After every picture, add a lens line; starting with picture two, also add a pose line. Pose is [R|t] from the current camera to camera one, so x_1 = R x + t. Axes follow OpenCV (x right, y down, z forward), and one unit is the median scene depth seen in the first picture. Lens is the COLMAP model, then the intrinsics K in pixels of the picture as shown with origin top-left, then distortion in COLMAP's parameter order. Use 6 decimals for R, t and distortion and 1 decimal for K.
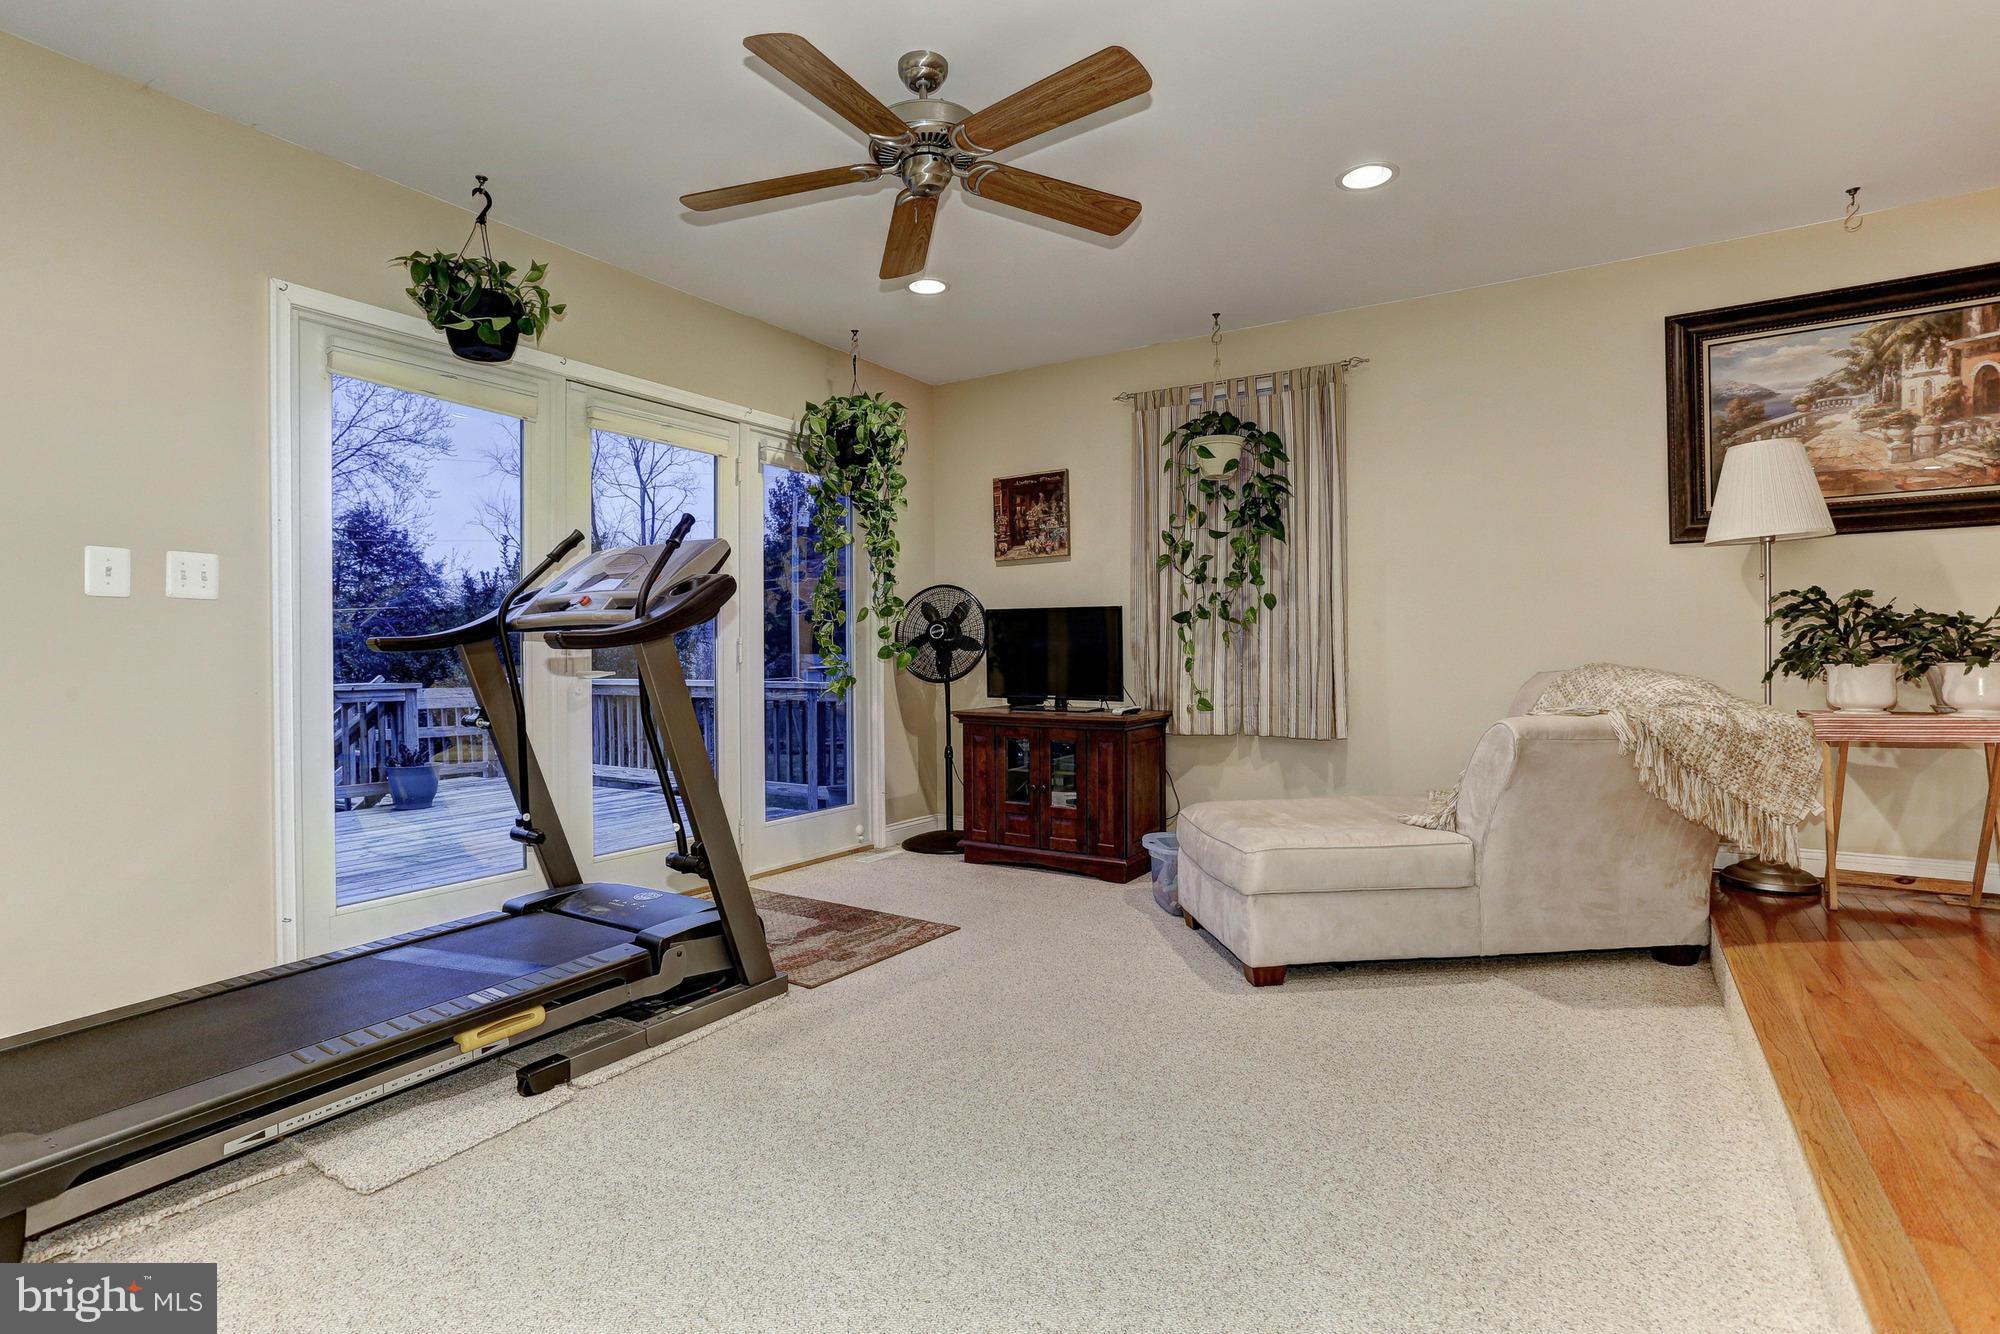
lens RADIAL K [[971.8, 0, 987.9], [0, 971.8, 653.5], [0, 0, 1]] dist [-0.061886, 0.038015]
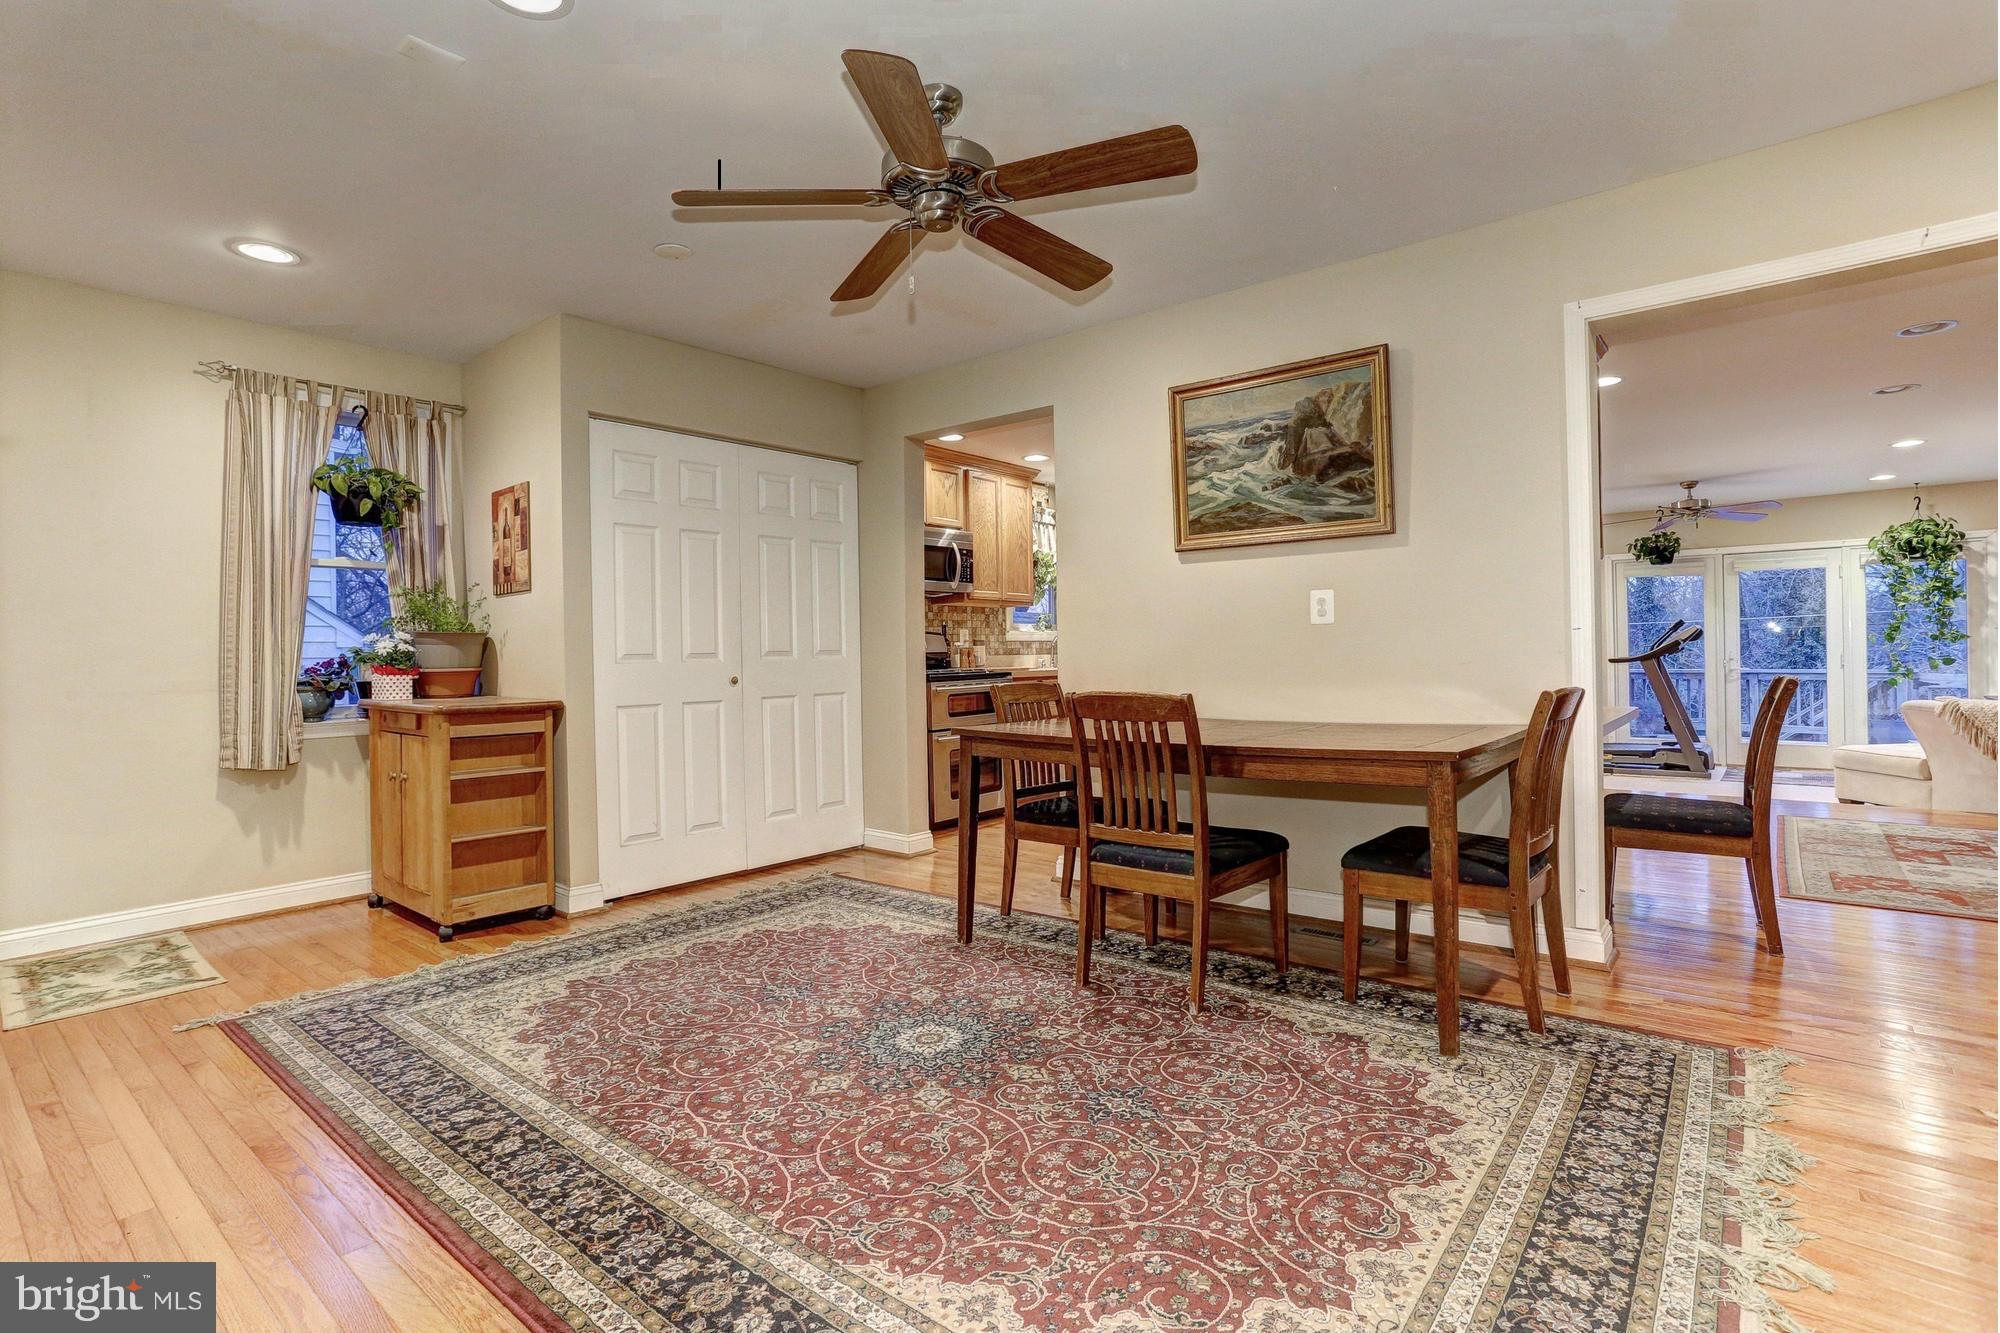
lens RADIAL K [[971.8, 0, 987.9], [0, 971.8, 653.0], [0, 0, 1]] dist [-0.061886, 0.038015]
pose [[-0.108821, 0.007713, -0.994031, 3.089541], [0.013528, 0.999889, 0.006278, -0.085963], [0.993969, -0.012764, -0.108913, -0.922240]]
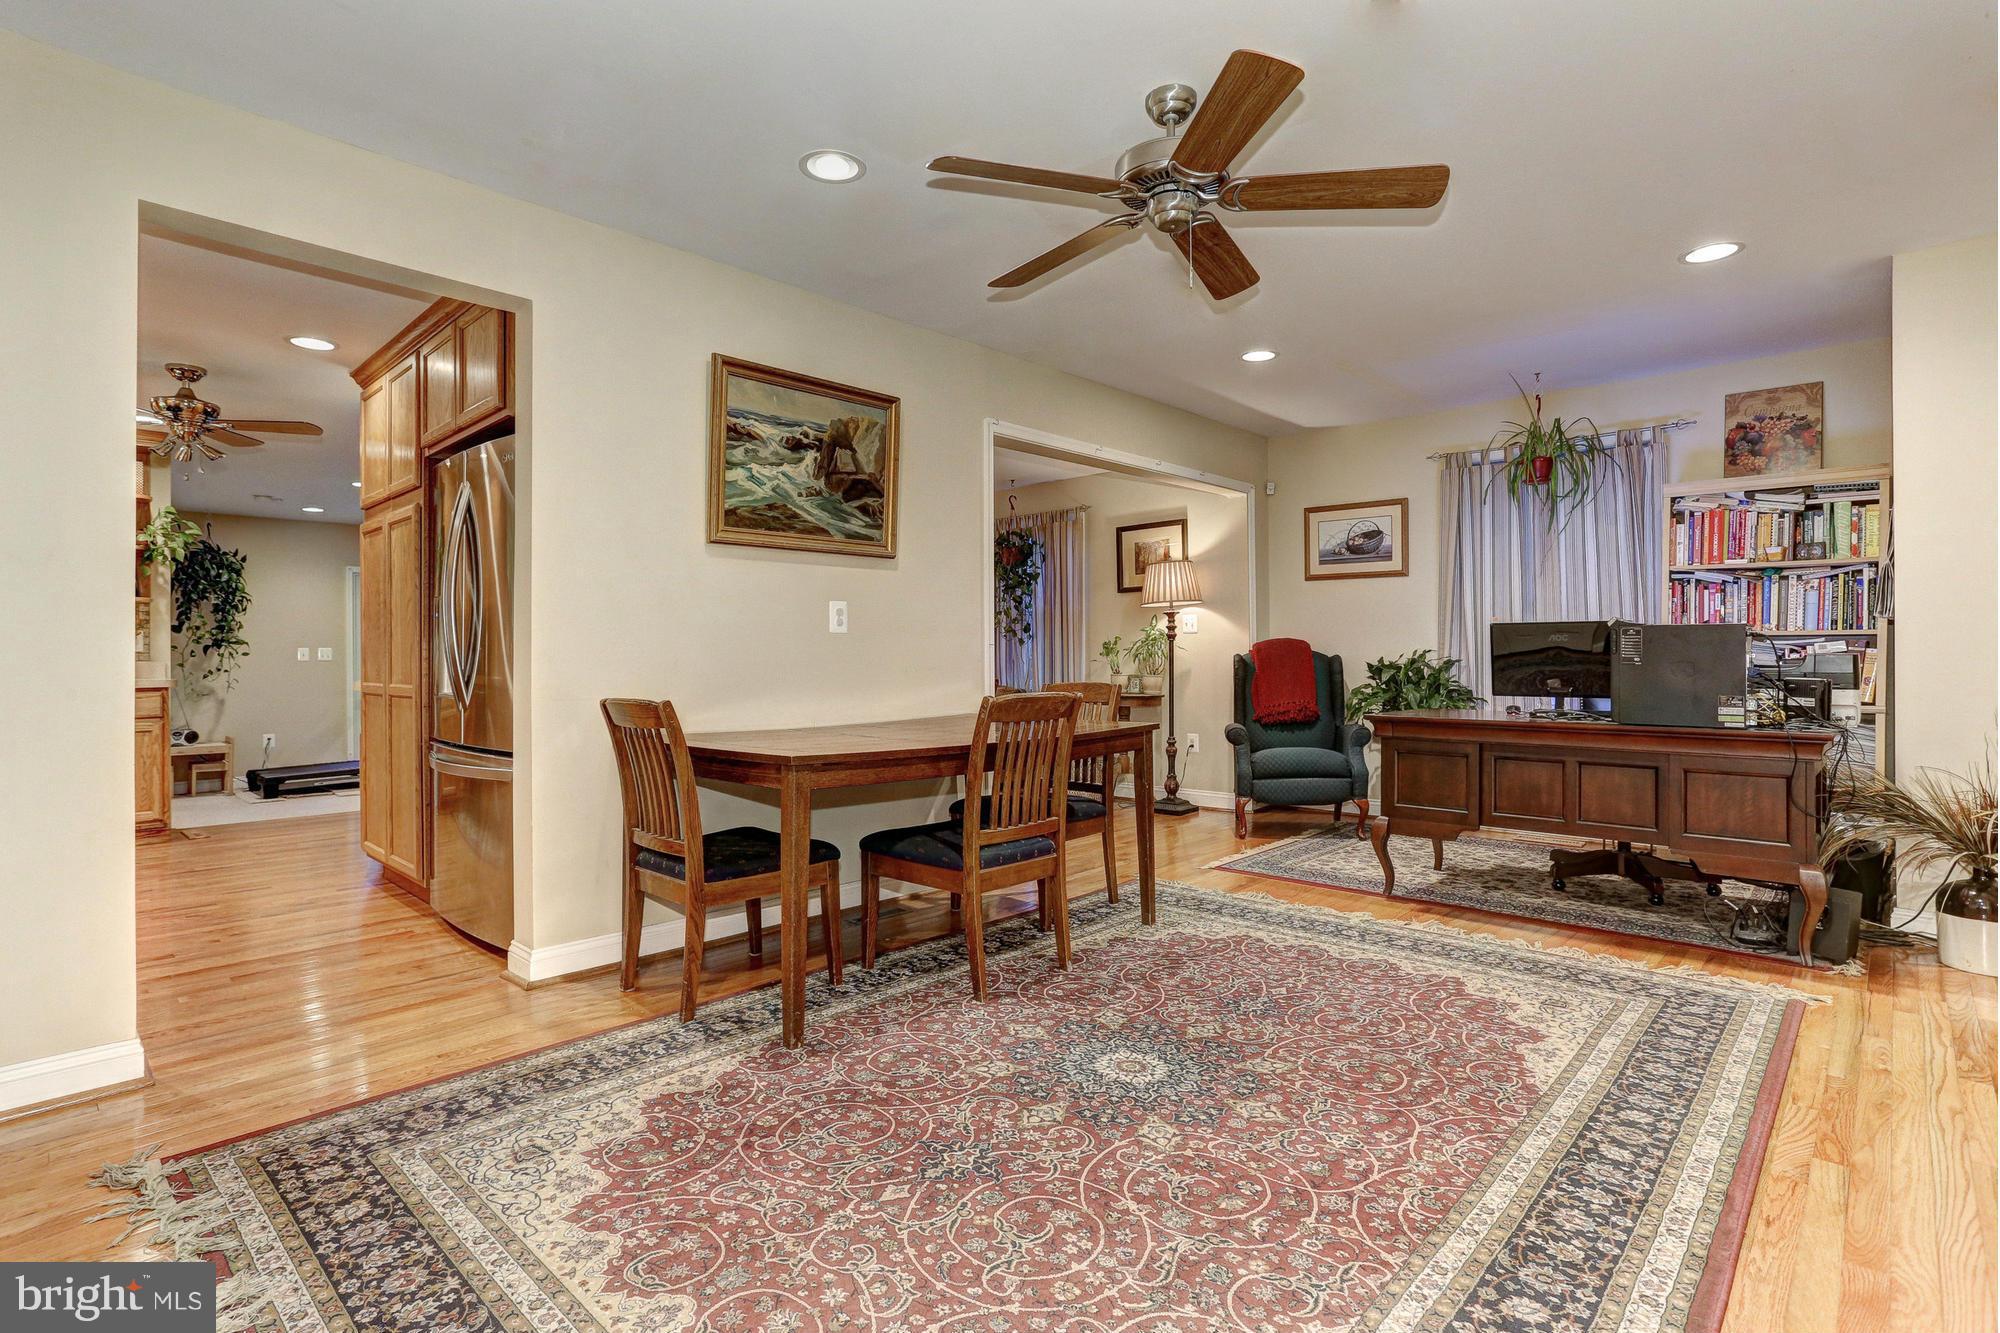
lens RADIAL K [[971.8, 0, 987.9], [0, 971.8, 653.0], [0, 0, 1]] dist [-0.061886, 0.038015]
pose [[0.983752, 0.001835, -0.179526, 2.180924], [-0.002626, 0.999988, -0.004164, -0.076398], [0.179516, 0.004568, 0.983744, -1.983315]]
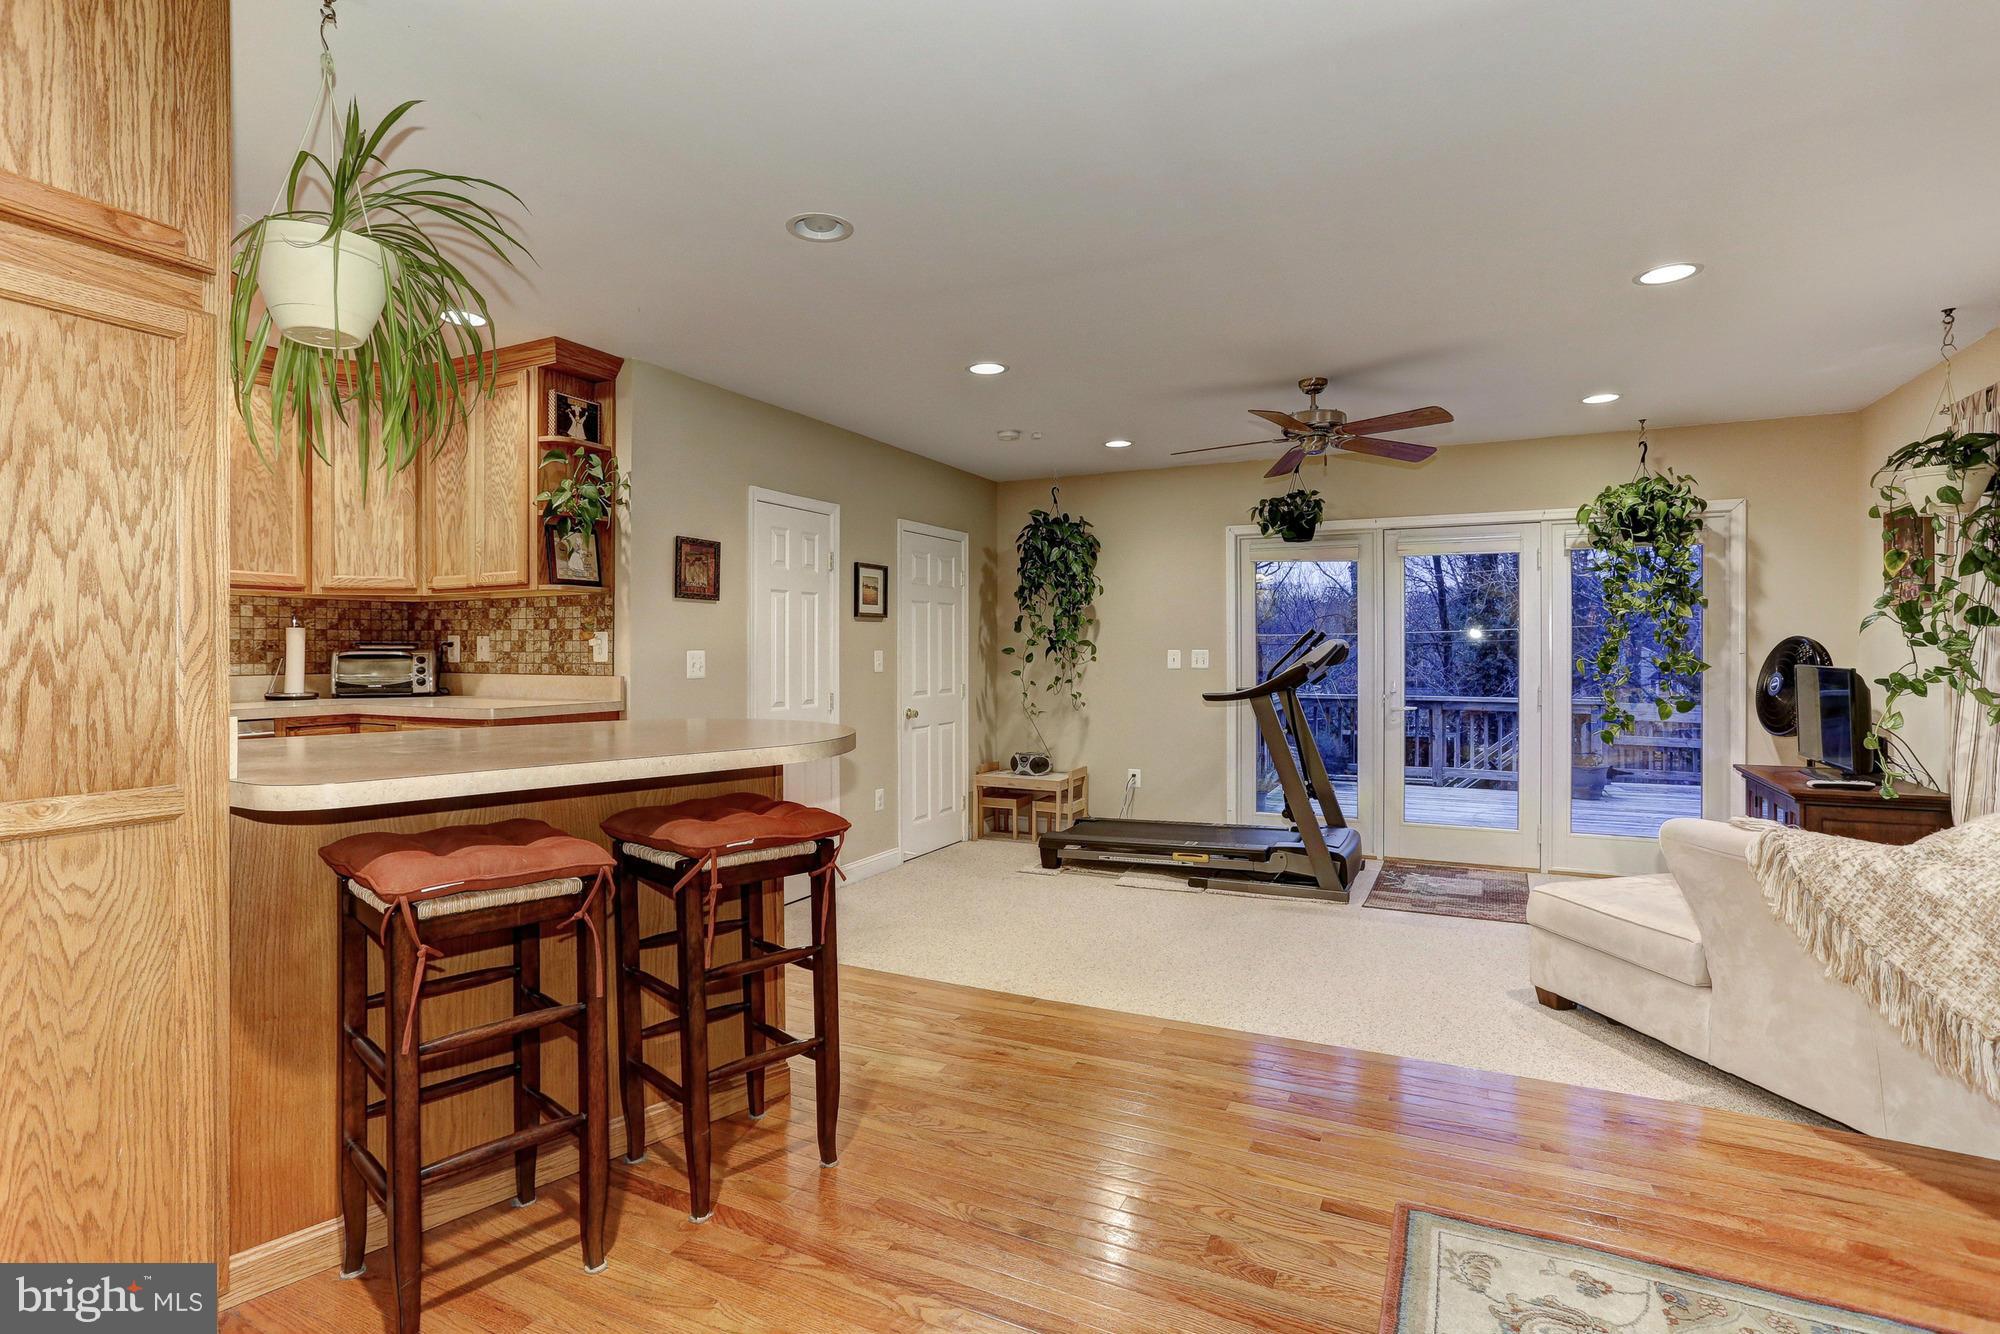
lens RADIAL K [[971.8, 0, 987.9], [0, 971.8, 653.5], [0, 0, 1]] dist [-0.061886, 0.038015]
pose [[0.112407, 0.009676, -0.993615, 1.512910], [-0.004484, 0.999947, 0.009231, -0.113968], [0.993652, 0.003417, 0.112444, 0.180830]]
